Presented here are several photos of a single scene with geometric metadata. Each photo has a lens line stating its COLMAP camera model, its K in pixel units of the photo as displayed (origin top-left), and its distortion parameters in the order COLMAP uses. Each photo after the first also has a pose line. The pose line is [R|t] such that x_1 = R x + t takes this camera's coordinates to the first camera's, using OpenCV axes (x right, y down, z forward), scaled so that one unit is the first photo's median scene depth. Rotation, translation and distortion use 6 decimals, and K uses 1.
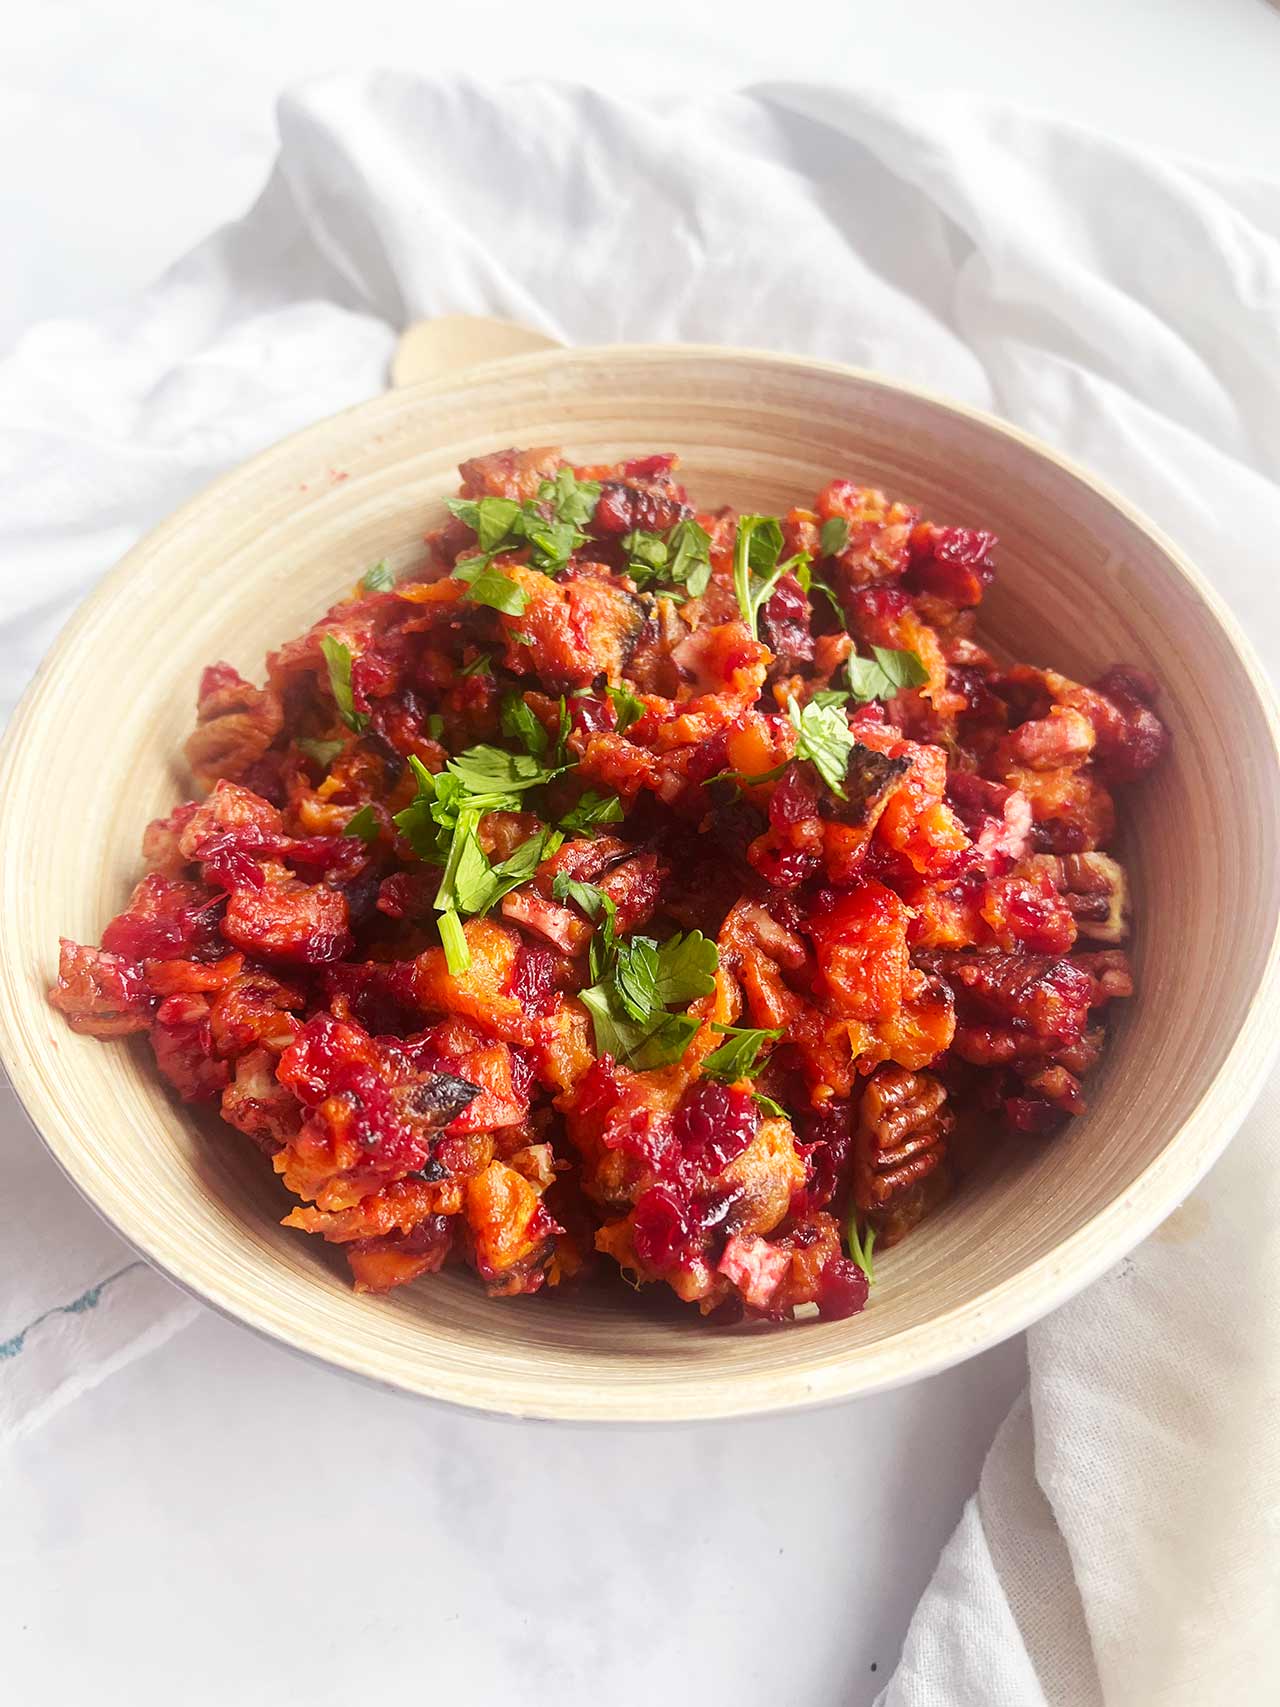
lens RADIAL K [[1400.8, 0, 638.0], [0, 1400.8, 845.8], [0, 0, 1]] dist [-0.015166, -0.019308]
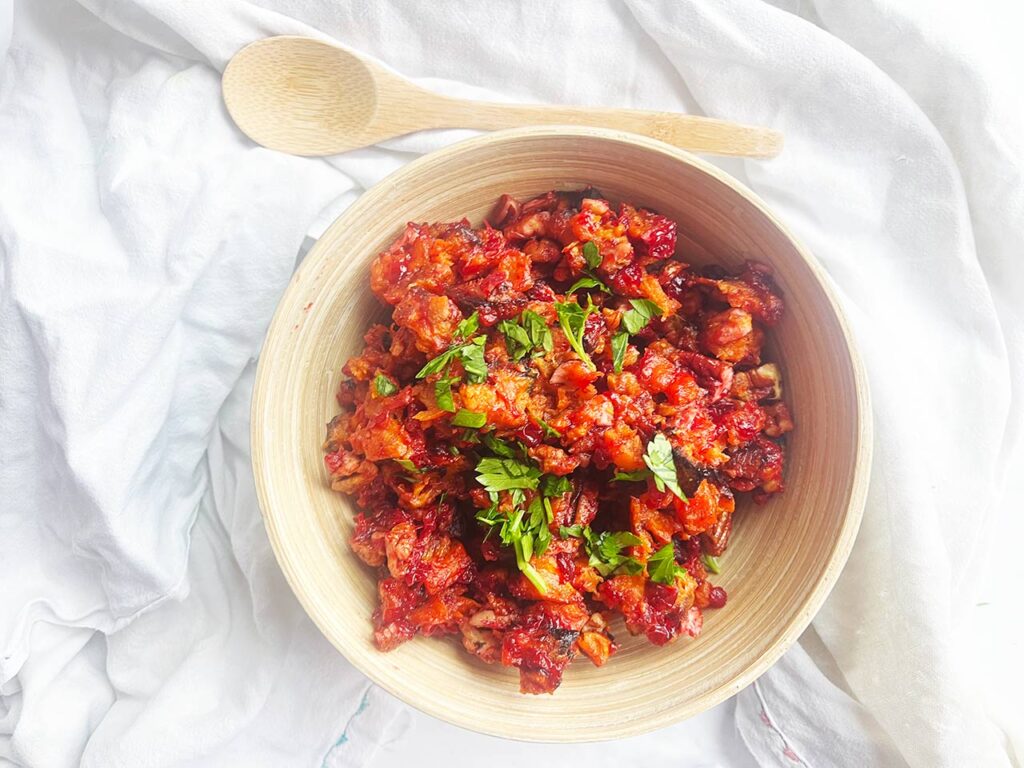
lens RADIAL K [[840.3, 0, 512.2], [0, 840.3, 386.2], [0, 0, 1]] dist [-0.015166, -0.019308]
pose [[0.909669, -0.414588, -0.024875, 0.001781], [0.345049, 0.721039, 0.600869, -0.949352], [-0.231177, -0.555175, 0.798960, 0.063317]]
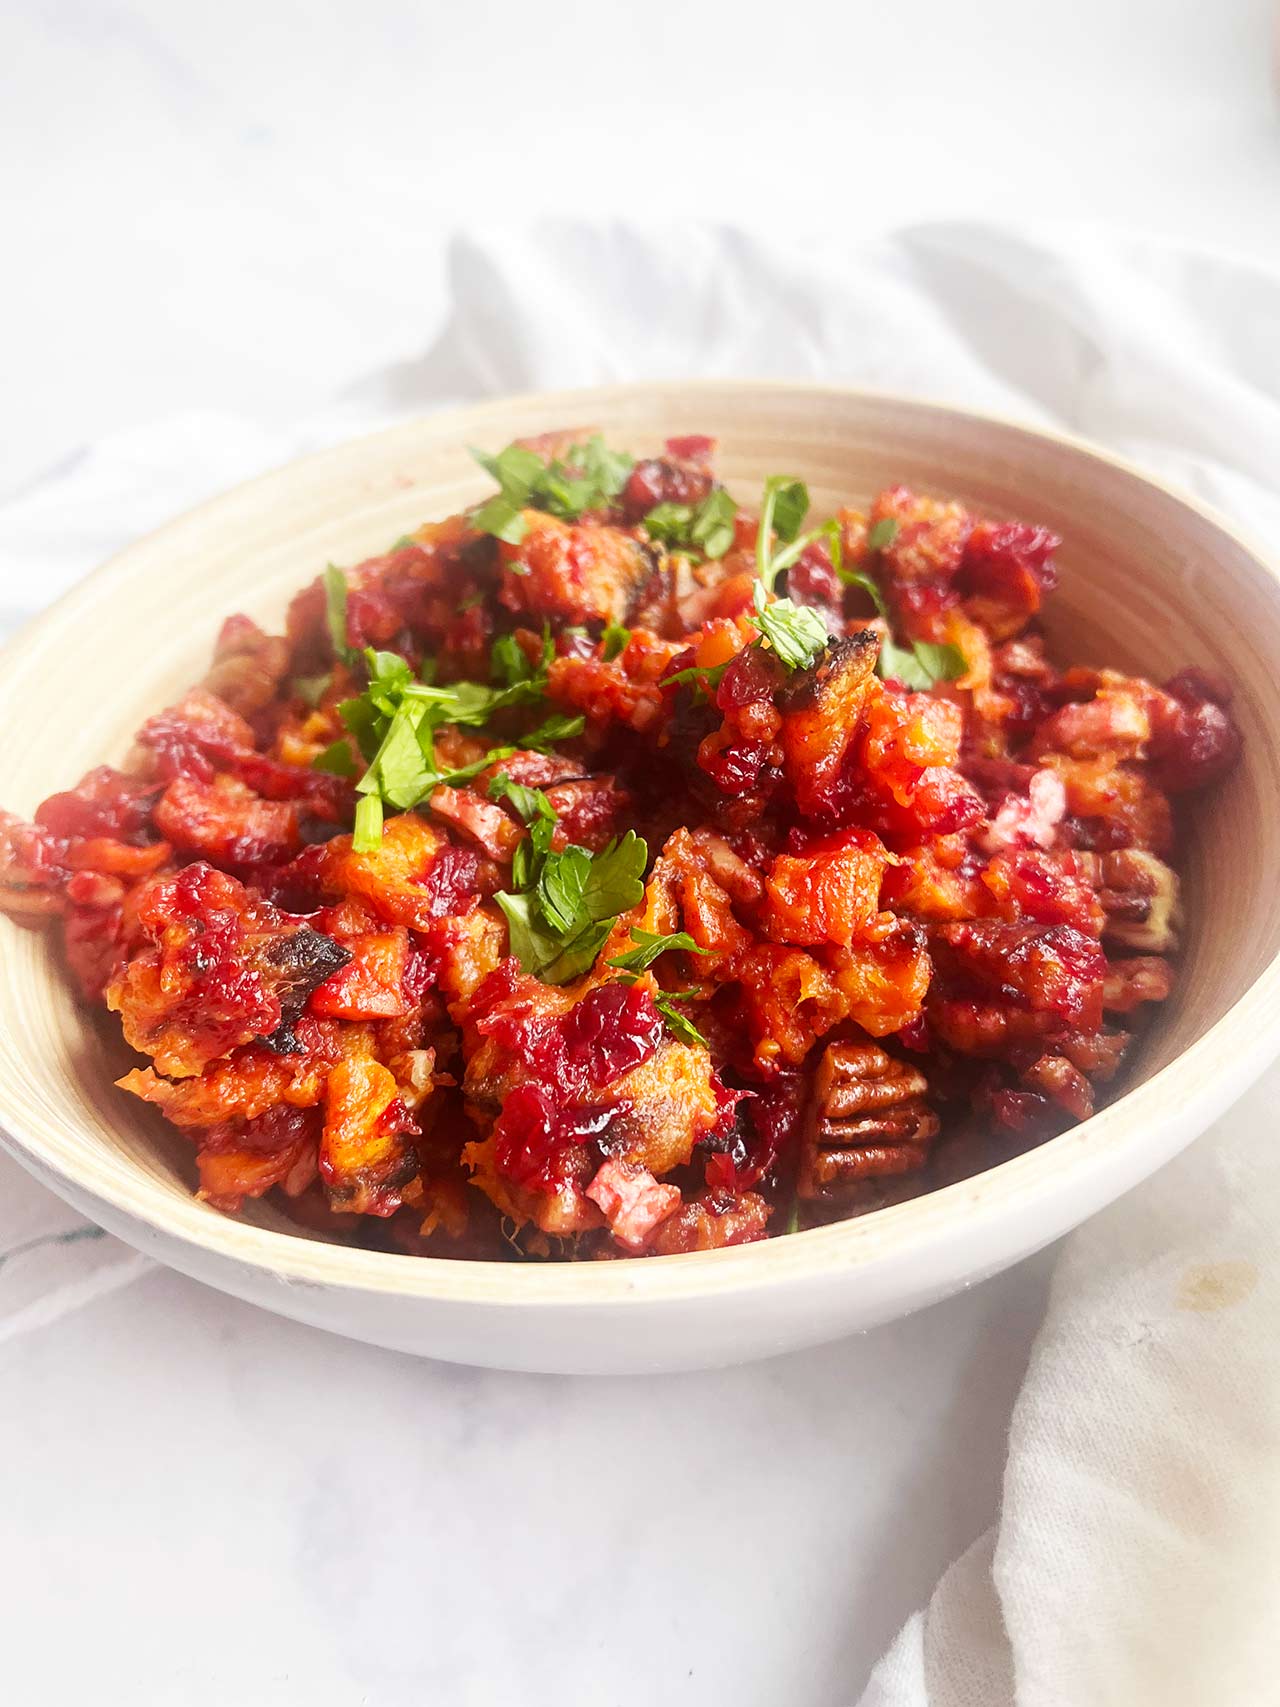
lens RADIAL K [[1400.8, 0, 643.4], [0, 1400.8, 857.3], [0, 0, 1]] dist [-0.015166, -0.019308]
pose [[0.983074, 0.081440, -0.164113, 0.184353], [-0.115118, 0.971434, -0.207517, 0.243514], [0.142524, 0.222897, 0.964367, 0.141478]]
